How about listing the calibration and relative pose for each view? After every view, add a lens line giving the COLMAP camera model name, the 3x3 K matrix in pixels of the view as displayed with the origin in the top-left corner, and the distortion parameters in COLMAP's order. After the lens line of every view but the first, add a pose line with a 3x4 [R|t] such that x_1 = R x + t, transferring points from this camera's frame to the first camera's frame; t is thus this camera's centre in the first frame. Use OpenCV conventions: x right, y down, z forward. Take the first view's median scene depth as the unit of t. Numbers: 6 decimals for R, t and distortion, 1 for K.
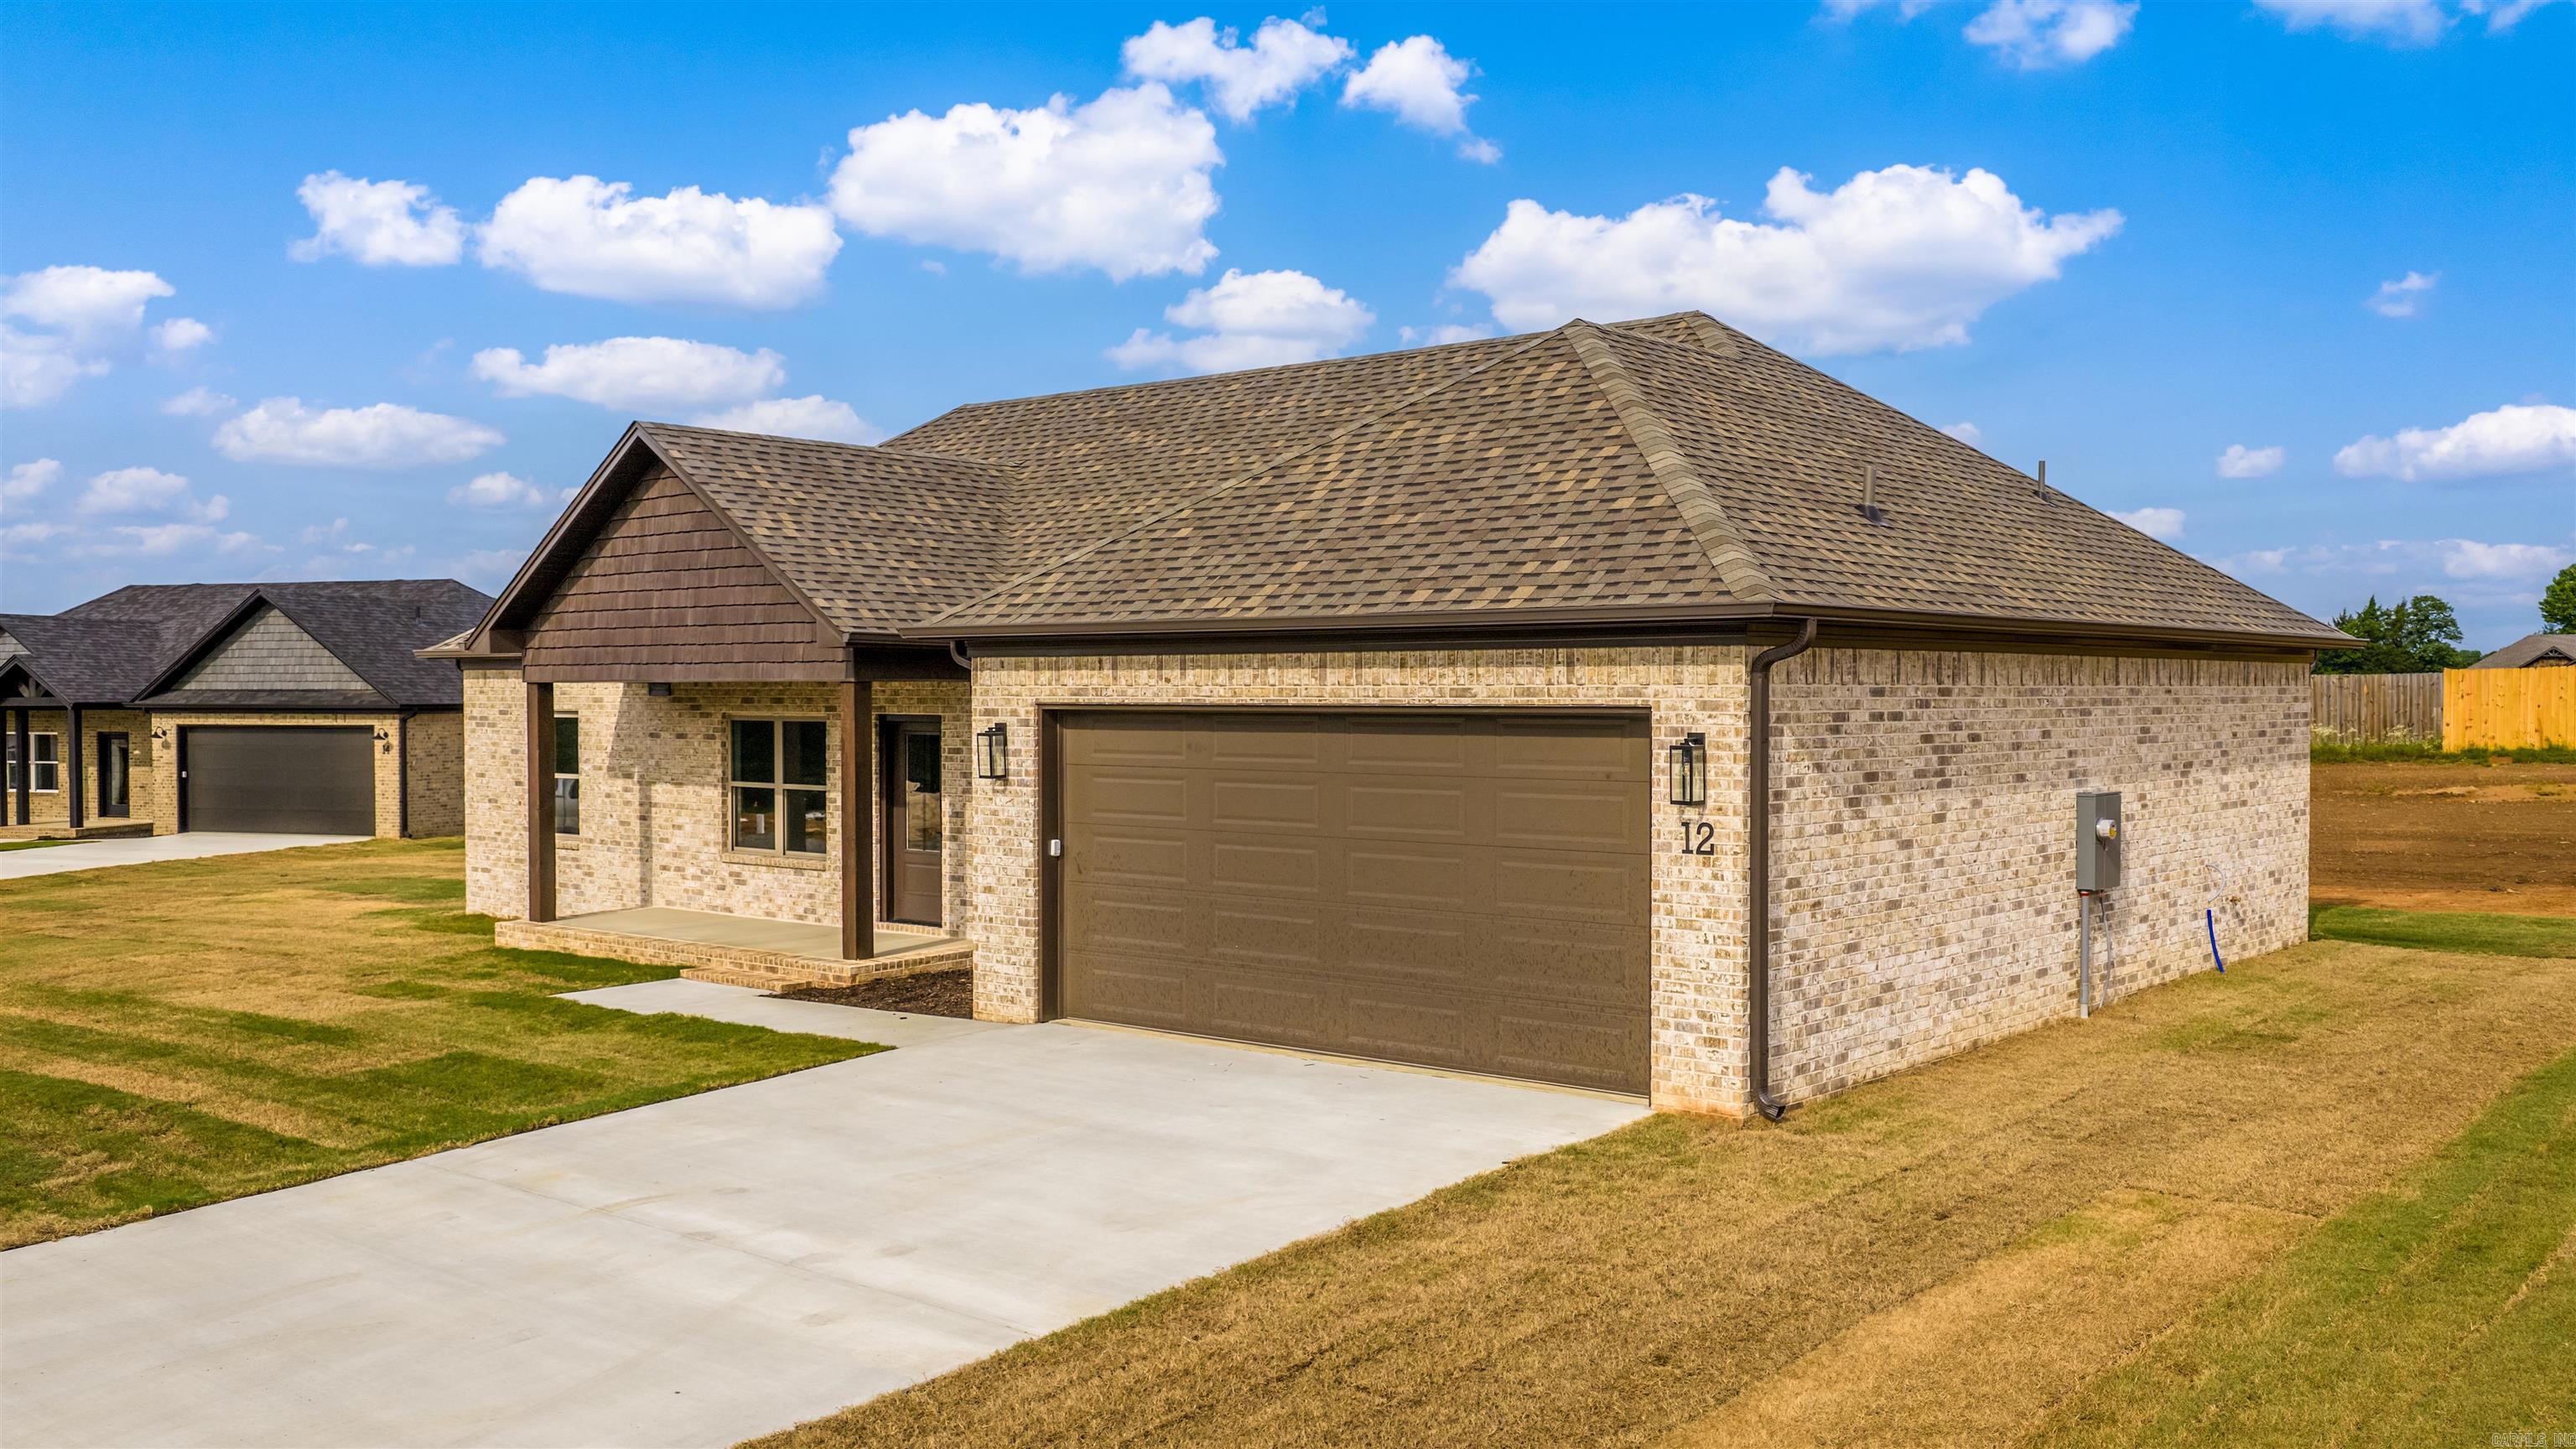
lens RADIAL K [[2194.3, 0, 1307.1], [0, 2194.3, 732.6], [0, 0, 1]] dist [0.031562, -0.062722]
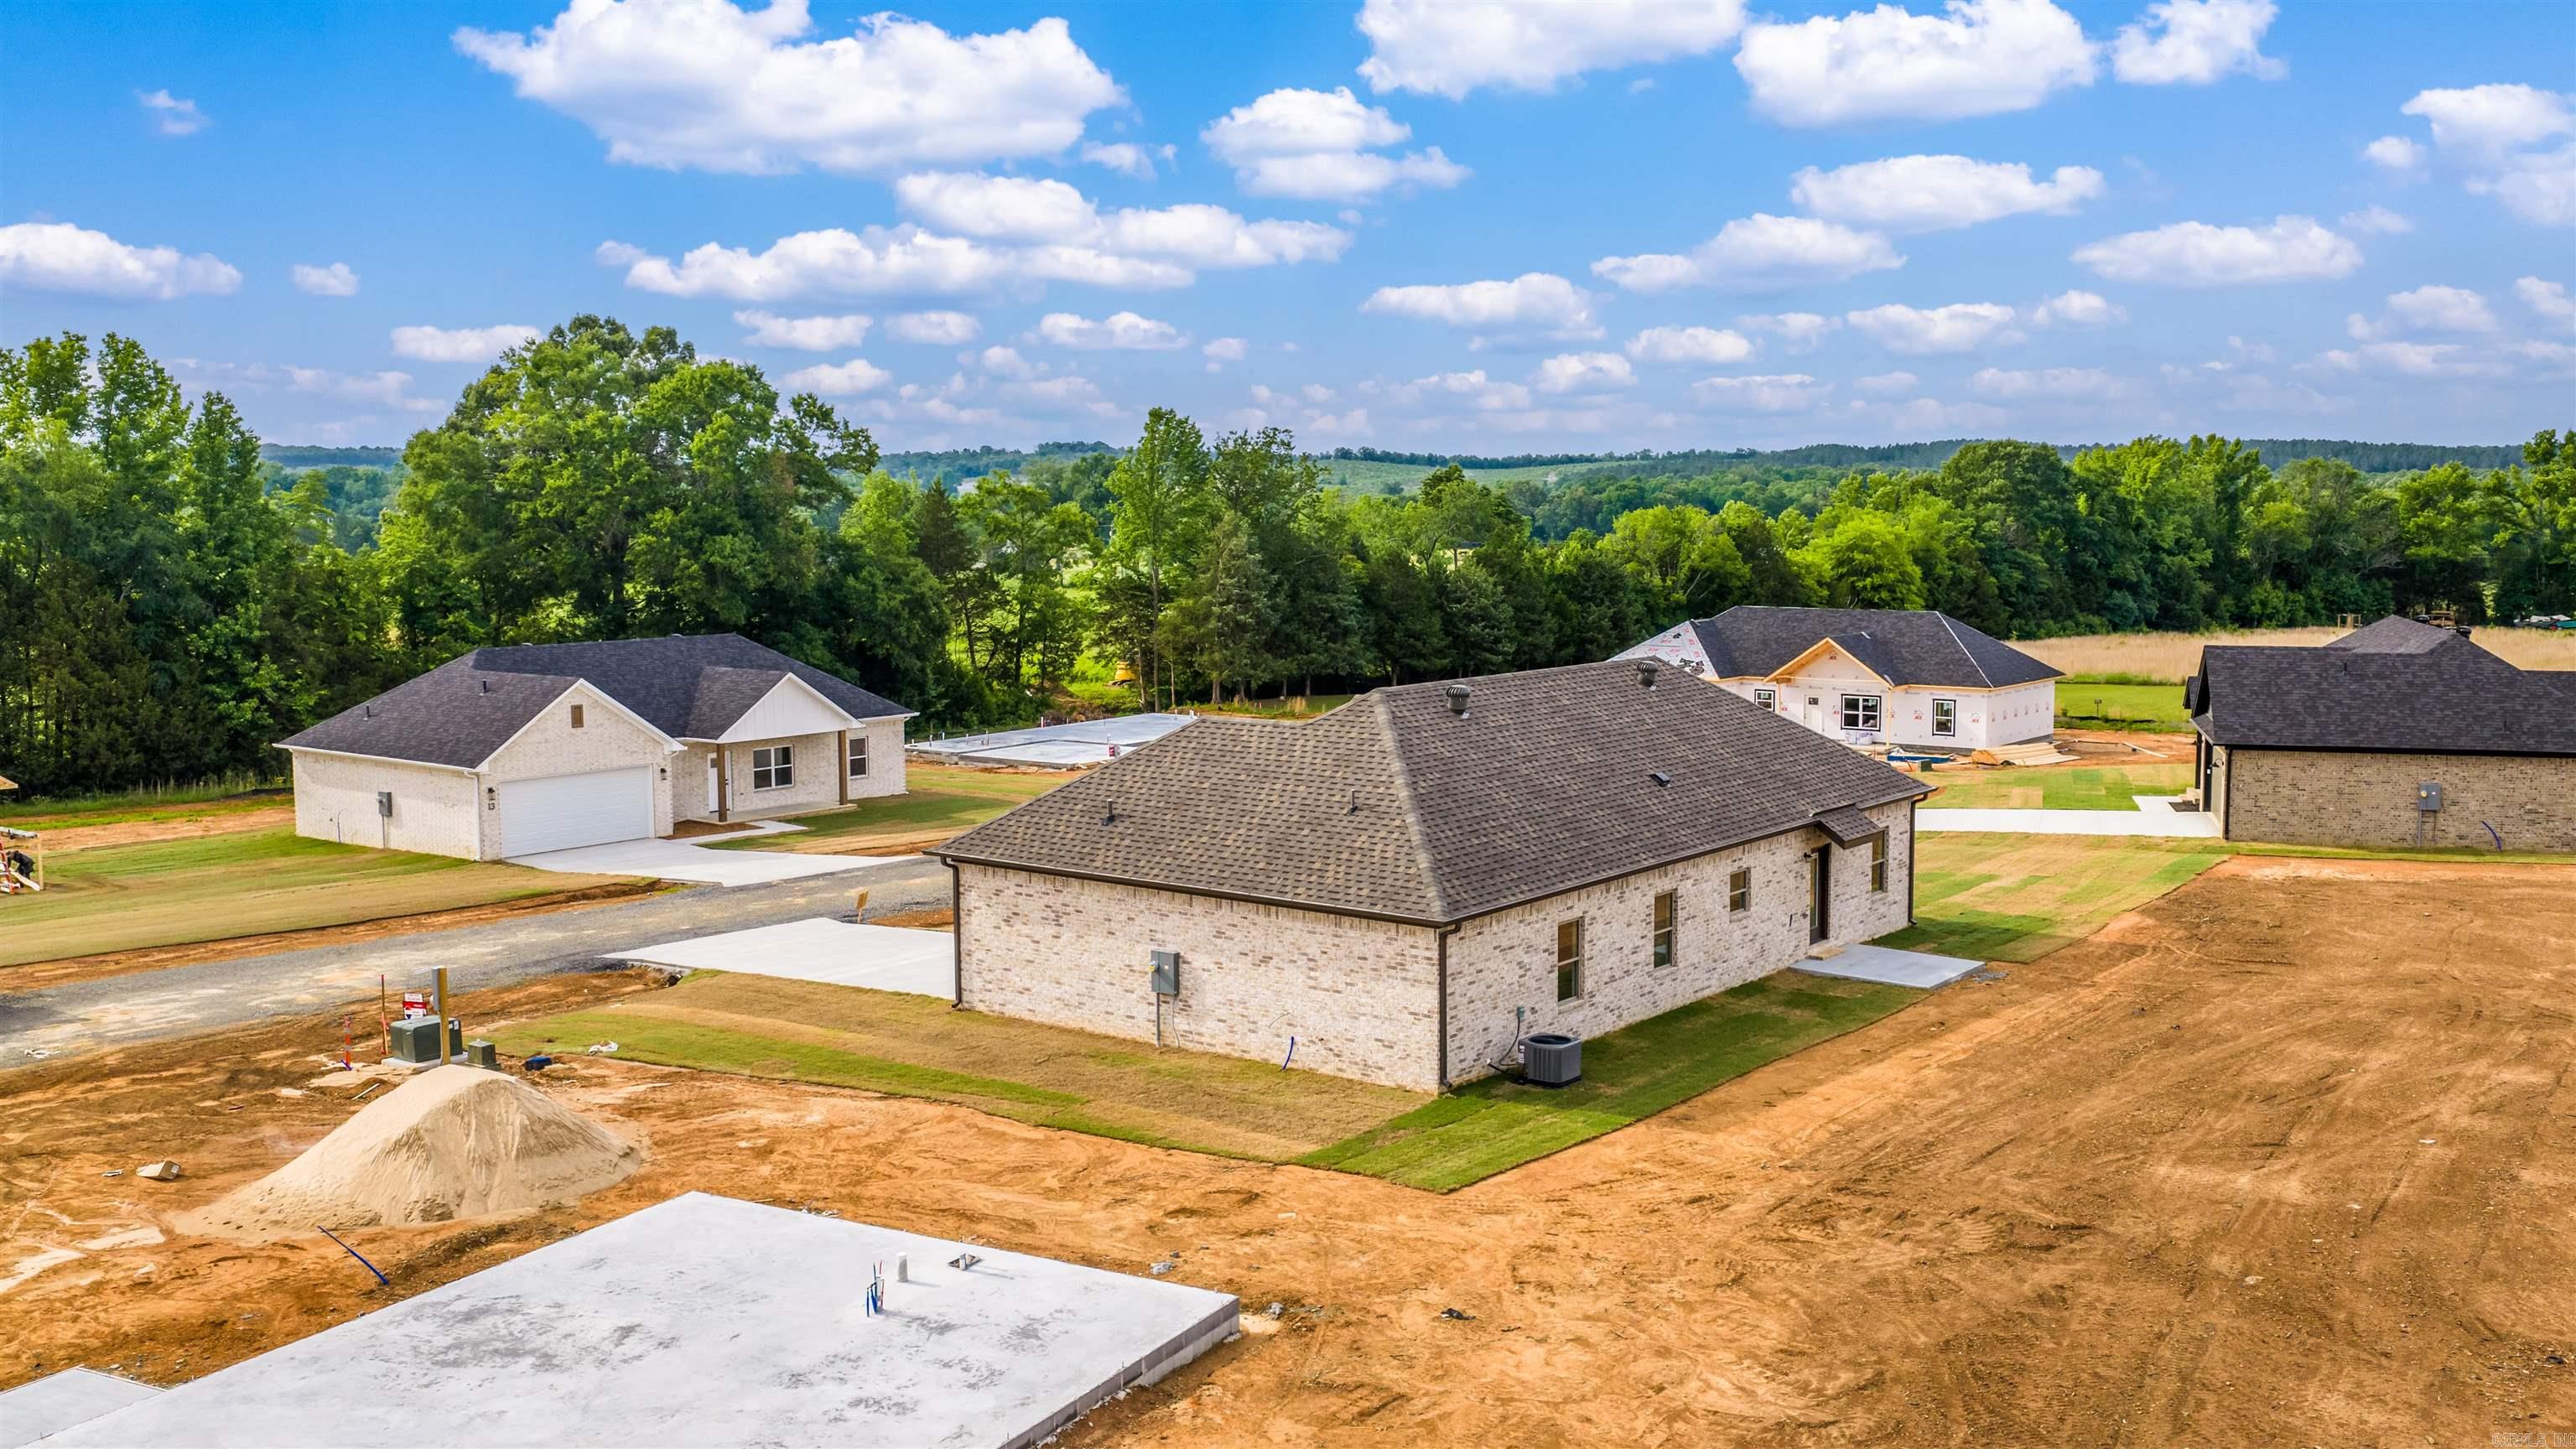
lens RADIAL K [[2194.3, 0, 1314.4], [0, 2194.3, 719.8], [0, 0, 1]] dist [0.031562, -0.062722]
pose [[0.035485, 0.098590, -0.994495, 2.630393], [-0.010103, 0.995107, 0.098290, -0.439495], [0.999319, 0.006560, 0.036307, 1.085778]]
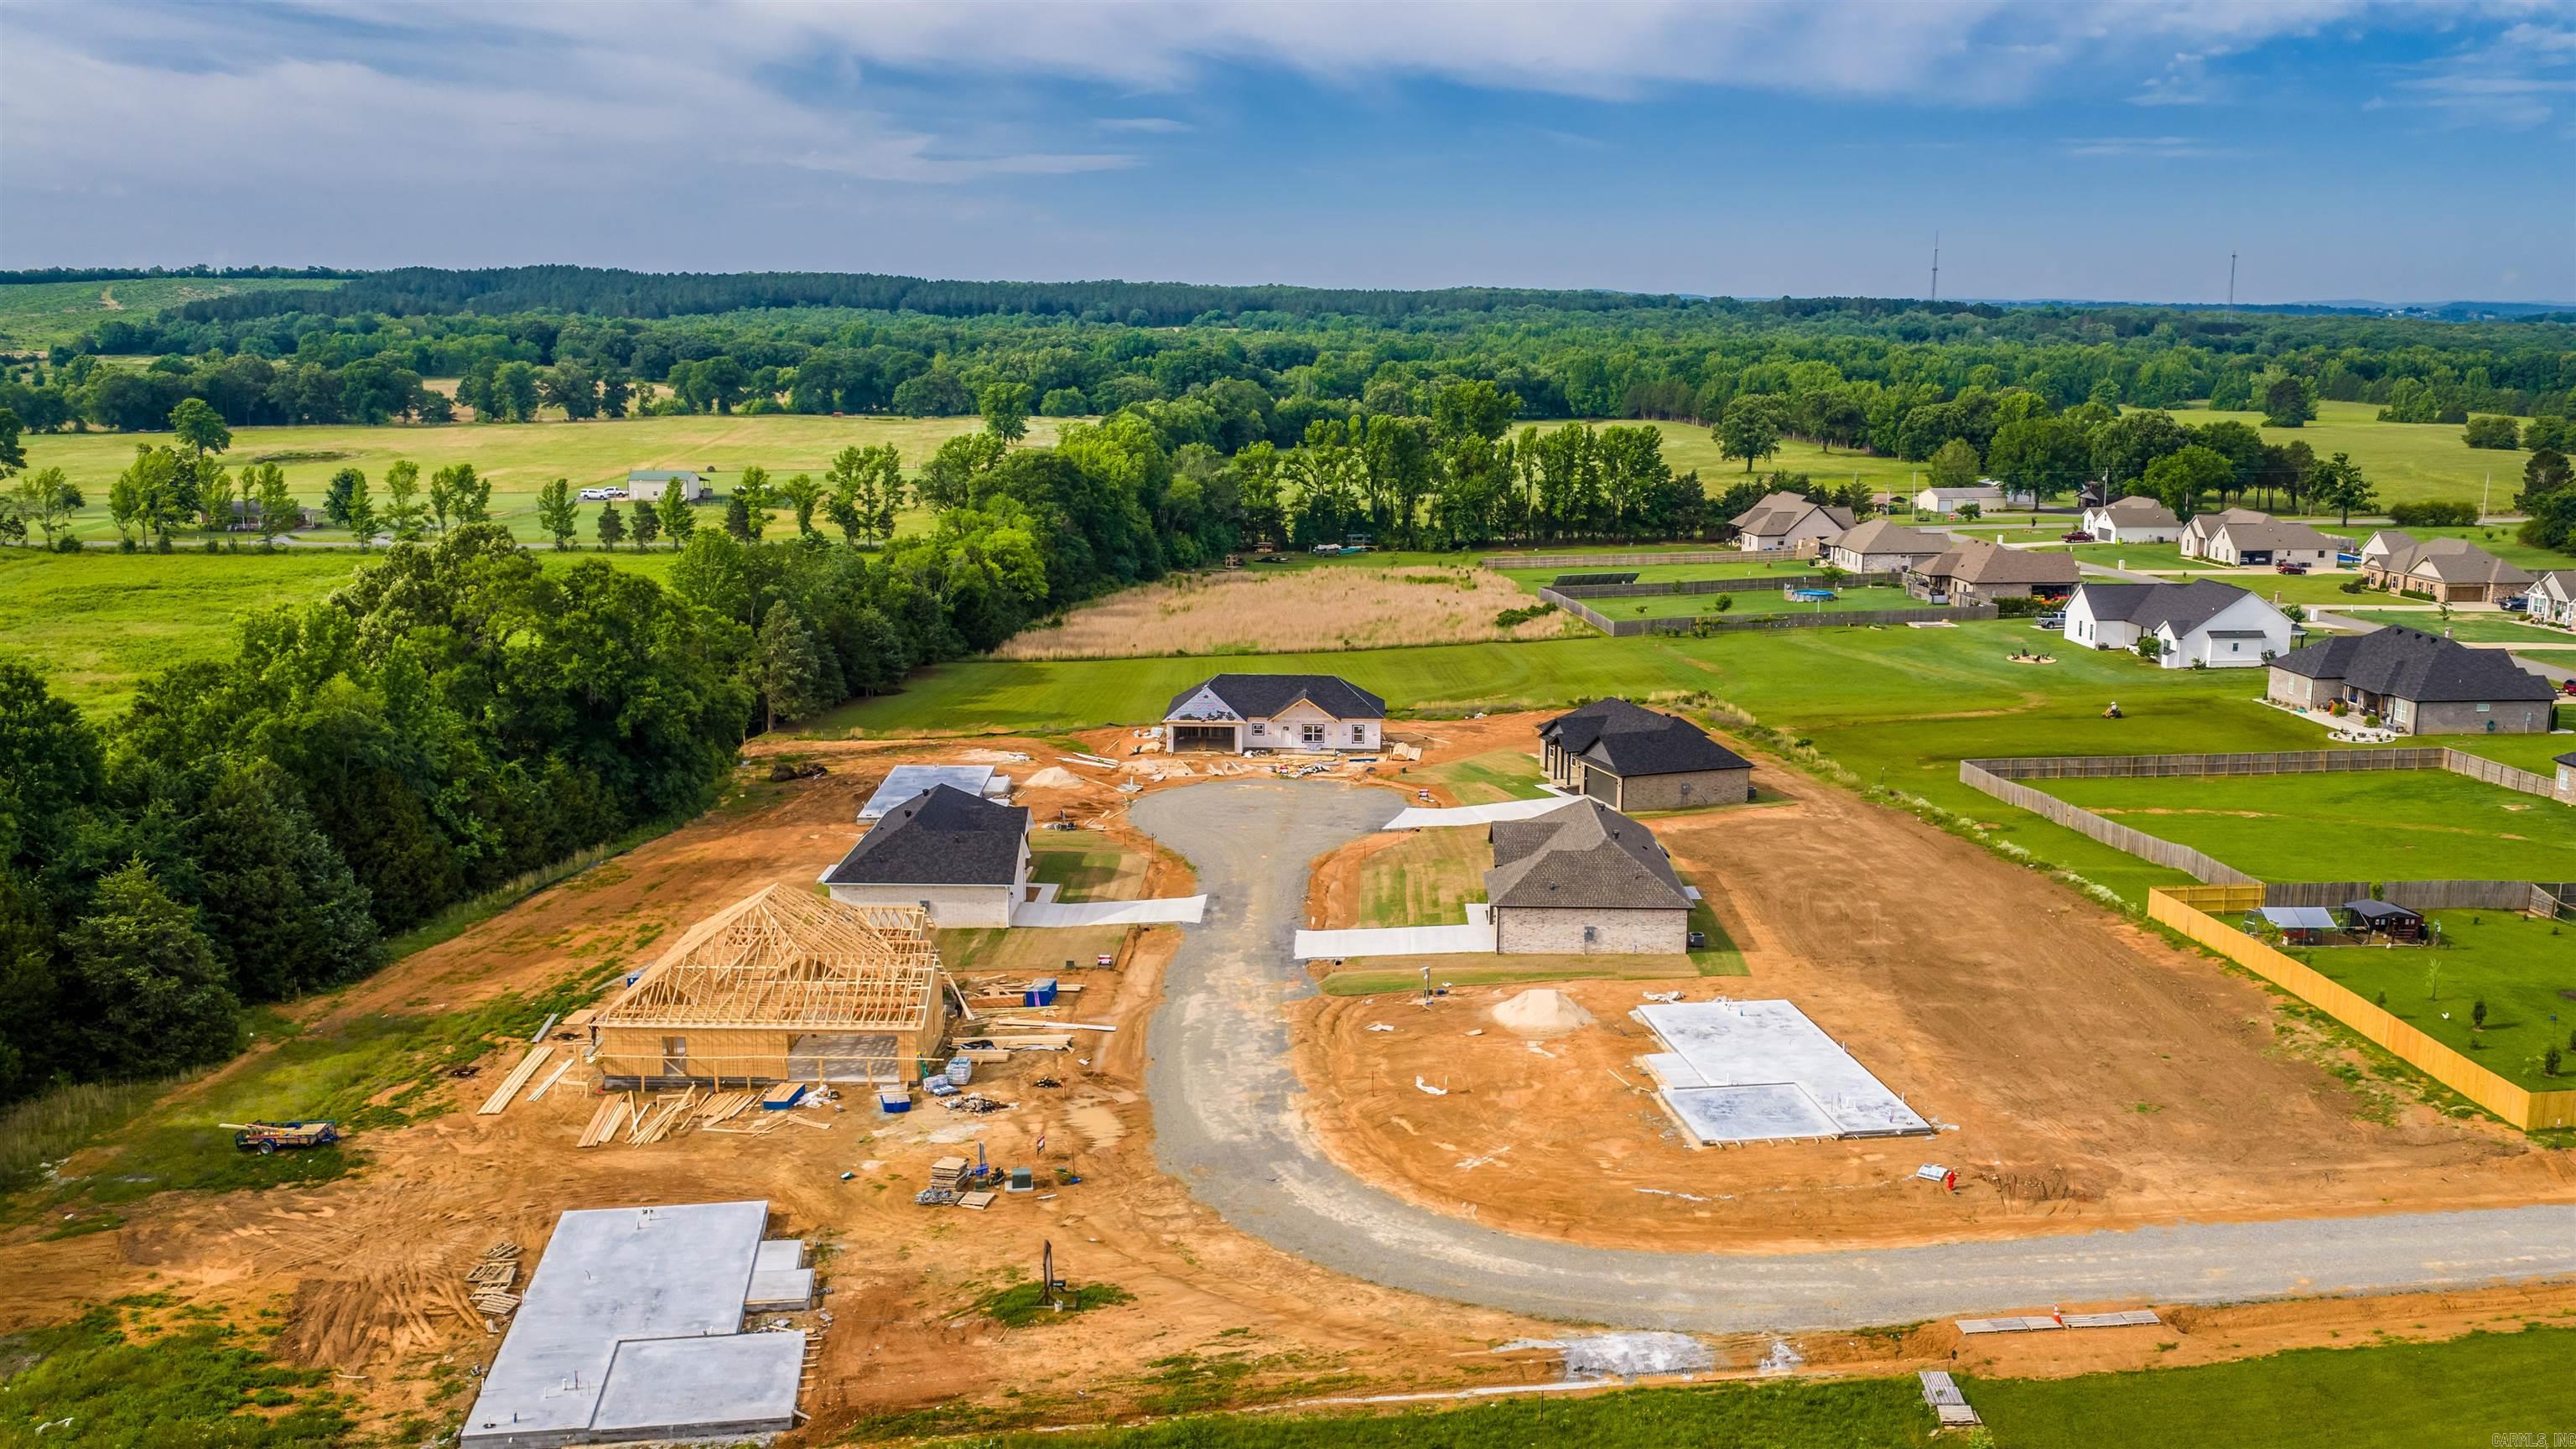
lens RADIAL K [[2194.3, 0, 1282.9], [0, 2194.3, 726.8], [0, 0, 1]] dist [0.031562, -0.062722]
pose [[0.621286, 0.154566, -0.768188, 5.529083], [-0.017020, 0.982783, 0.183978, -2.065756], [0.783399, -0.101228, 0.613220, -4.497679]]
